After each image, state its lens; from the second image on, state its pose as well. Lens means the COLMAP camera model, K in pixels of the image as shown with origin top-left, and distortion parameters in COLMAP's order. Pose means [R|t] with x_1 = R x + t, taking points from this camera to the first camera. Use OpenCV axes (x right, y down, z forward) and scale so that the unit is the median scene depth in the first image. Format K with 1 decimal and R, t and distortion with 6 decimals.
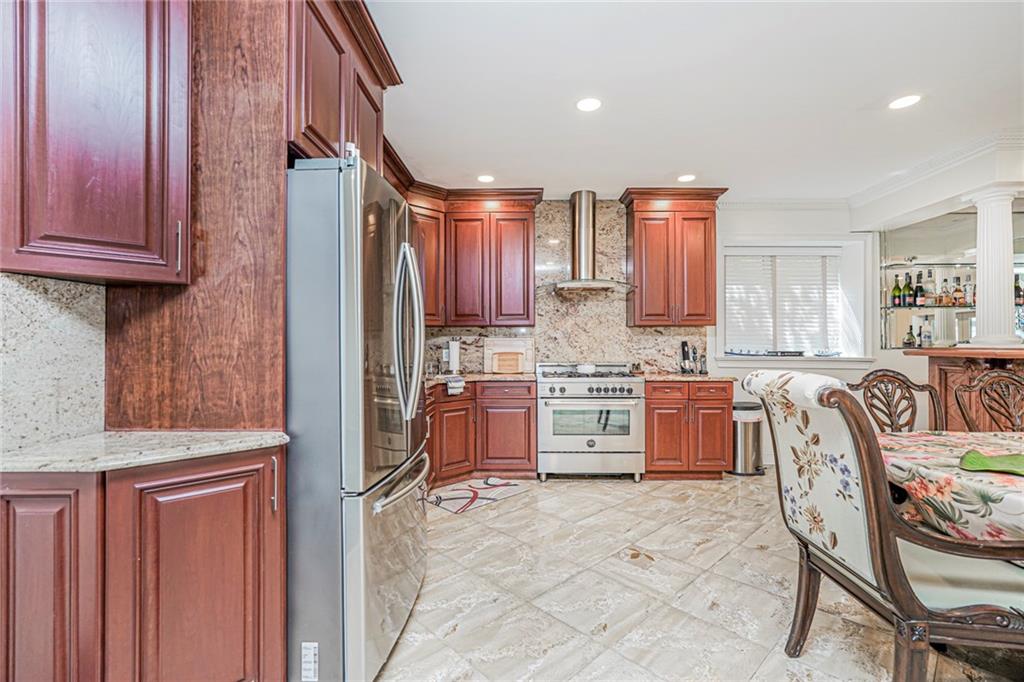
lens RADIAL K [[458.4, 0, 521.6], [0, 458.4, 344.4], [0, 0, 1]] dist [-0.016524, 0.006997]
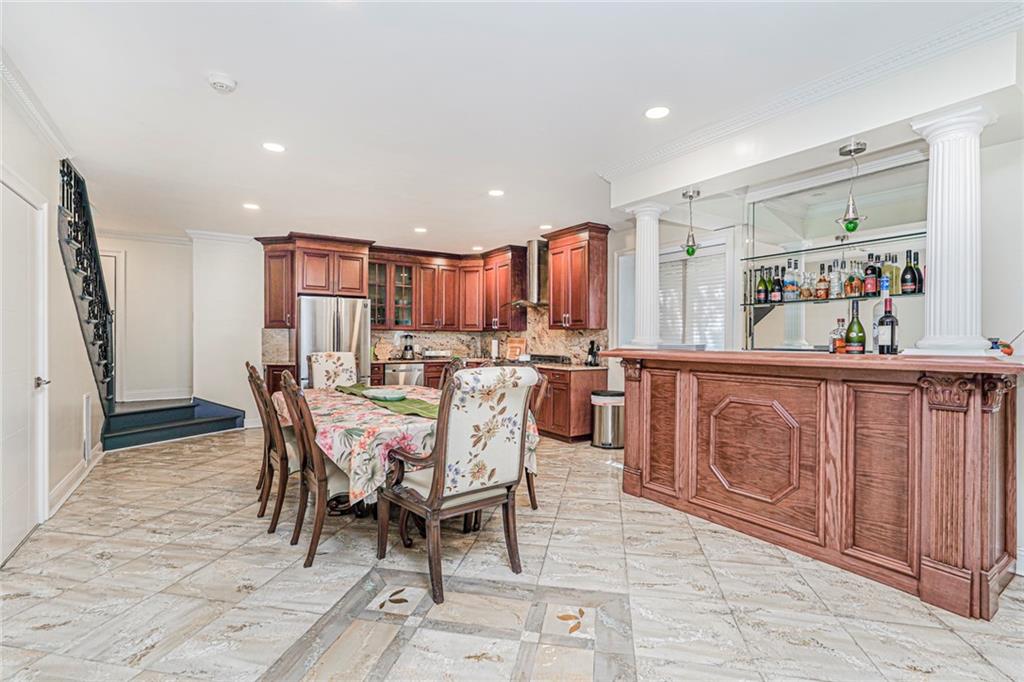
lens RADIAL K [[458.4, 0, 505.2], [0, 458.4, 339.5], [0, 0, 1]] dist [-0.016524, 0.006997]
pose [[0.572425, 0.003850, -0.819948, 1.396083], [0.006352, 0.999938, 0.009129, -0.026043], [0.819932, -0.010434, 0.572366, 0.061703]]
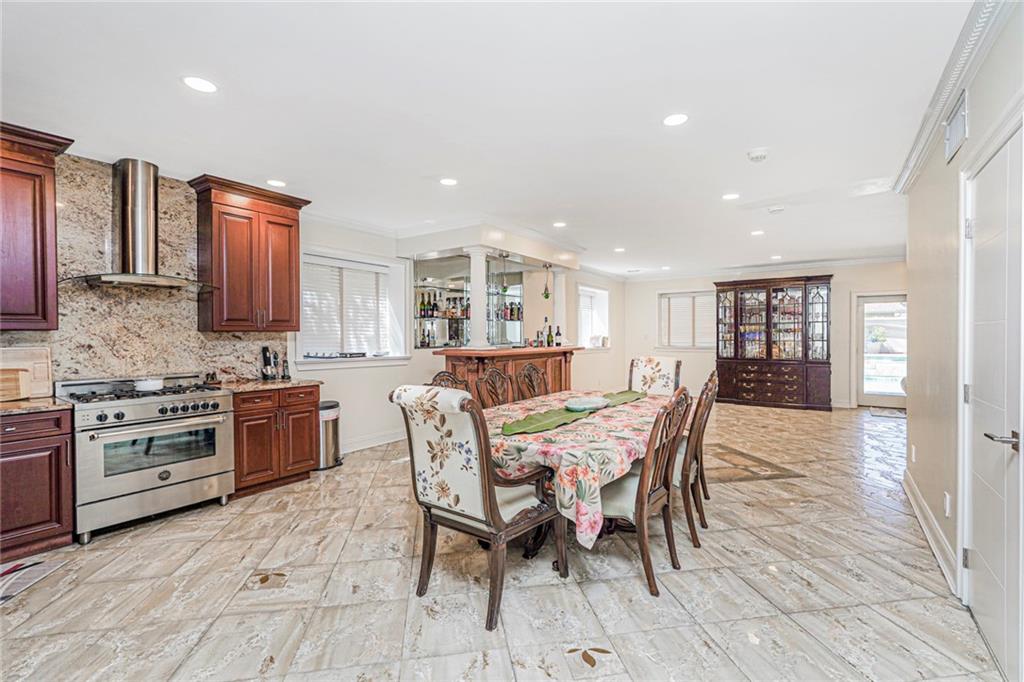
lens RADIAL K [[458.4, 0, 523.3], [0, 458.4, 336.8], [0, 0, 1]] dist [-0.016524, 0.006997]
pose [[0.540314, -0.003951, 0.841454, -0.181433], [-0.008384, 0.999914, 0.010079, -0.046404], [-0.841422, -0.012500, 0.540234, 0.013019]]
